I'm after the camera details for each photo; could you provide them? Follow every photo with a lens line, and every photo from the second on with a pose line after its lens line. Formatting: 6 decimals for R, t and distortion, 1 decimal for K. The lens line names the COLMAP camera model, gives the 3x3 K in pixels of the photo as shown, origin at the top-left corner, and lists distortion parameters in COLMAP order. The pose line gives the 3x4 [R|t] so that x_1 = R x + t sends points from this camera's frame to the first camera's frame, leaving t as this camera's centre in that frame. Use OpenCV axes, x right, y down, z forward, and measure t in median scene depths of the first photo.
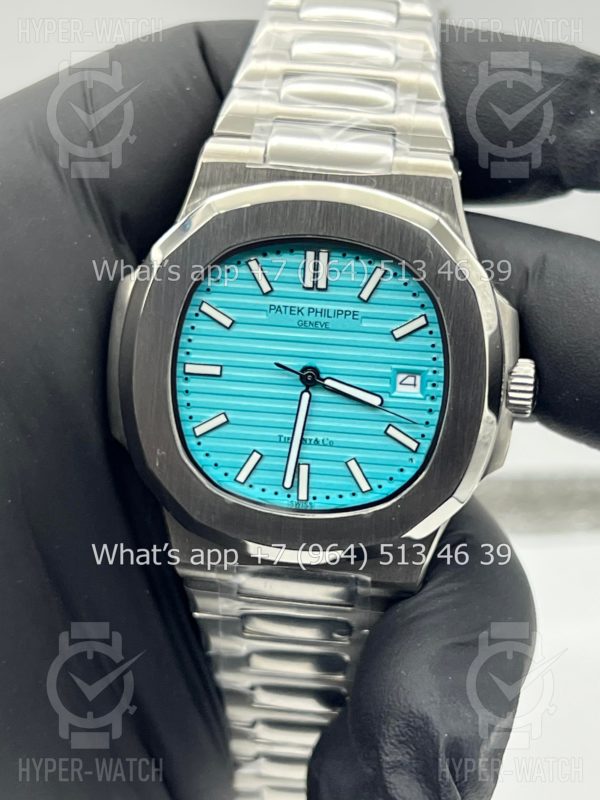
lens RADIAL K [[1933.3, 0, 301.0], [0, 1933.3, 407.5], [0, 0, 1]] dist [0.147084, 0.000000]
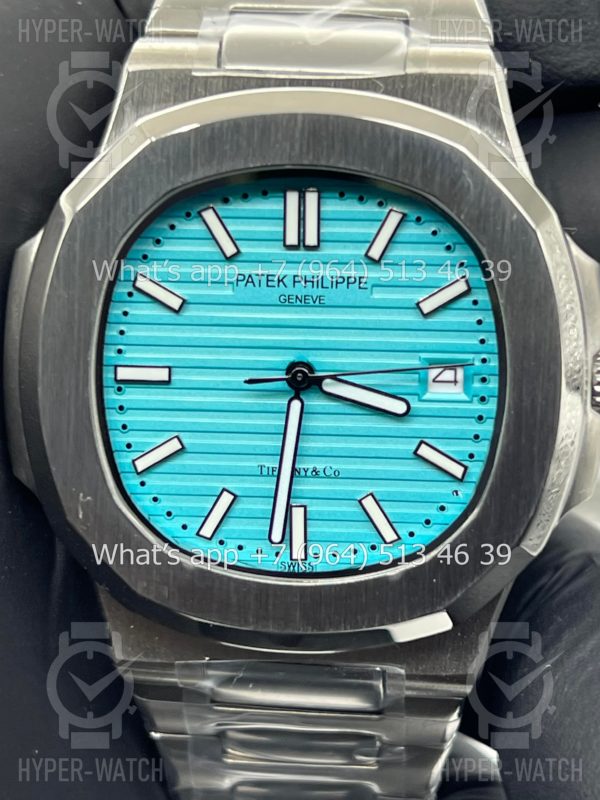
lens RADIAL K [[1933.3, 0, 298.4], [0, 1933.3, 398.7], [0, 0, 1]] dist [0.147084, 0.000000]
pose [[0.998812, -0.047566, -0.010596, 0.010744], [0.046953, 0.997541, -0.052036, 0.027131], [0.013045, 0.051477, 0.998589, 0.321501]]
